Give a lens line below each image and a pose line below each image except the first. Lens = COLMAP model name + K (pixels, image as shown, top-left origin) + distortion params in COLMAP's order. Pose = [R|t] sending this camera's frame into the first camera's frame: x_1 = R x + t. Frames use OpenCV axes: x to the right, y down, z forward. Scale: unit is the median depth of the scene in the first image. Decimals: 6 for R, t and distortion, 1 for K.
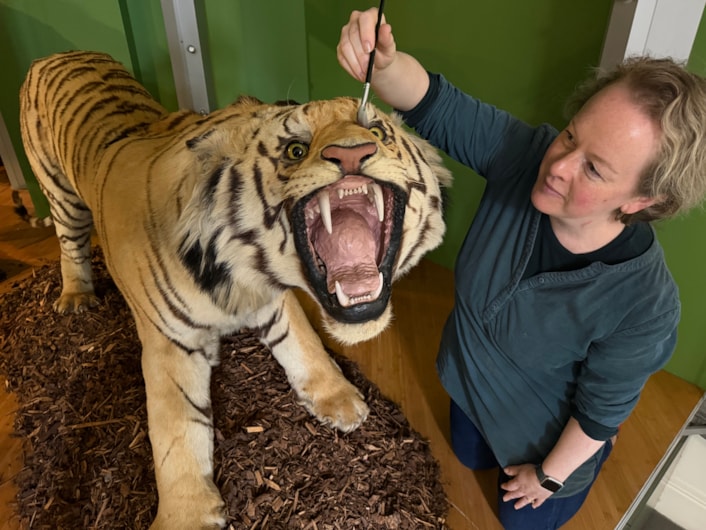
lens RADIAL K [[480.5, 0, 356.6], [0, 480.5, 266.9], [0, 0, 1]] dist [0.049620, -0.101130]
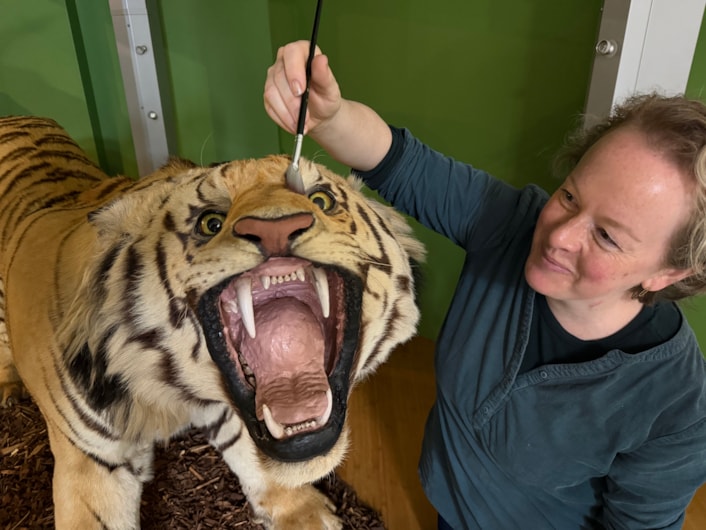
lens RADIAL K [[483.1, 0, 353.0], [0, 483.1, 265.0], [0, 0, 1]] dist [0.065798, -0.098087]
pose [[0.999373, -0.020804, 0.028653, 0.045211], [0.024444, 0.990790, -0.133181, -0.047380], [-0.025618, 0.133797, 0.990678, 0.170056]]
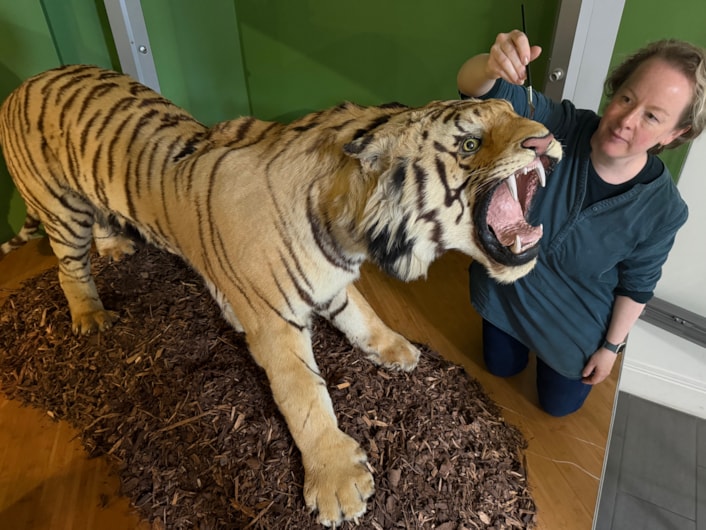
lens RADIAL K [[468.2, 0, 359.9], [0, 468.2, 265.1], [0, 0, 1]] dist [0.080318, -0.141307]
pose [[0.958082, -0.186724, 0.217288, -0.499280], [0.172777, 0.981569, 0.081676, -0.047887], [-0.228534, -0.040710, 0.972684, -0.137334]]
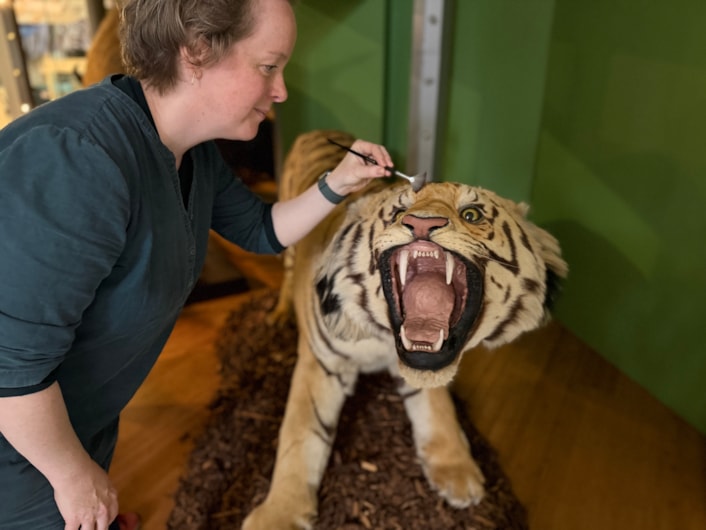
lens RADIAL K [[480.5, 0, 356.6], [0, 480.5, 266.9], [0, 0, 1]] dist [0.049620, -0.101130]
pose [[0.871731, 0.187738, -0.452592, 0.236911], [-0.255865, 0.962160, -0.093709, 0.019358], [0.417873, 0.197492, 0.886780, -0.086050]]
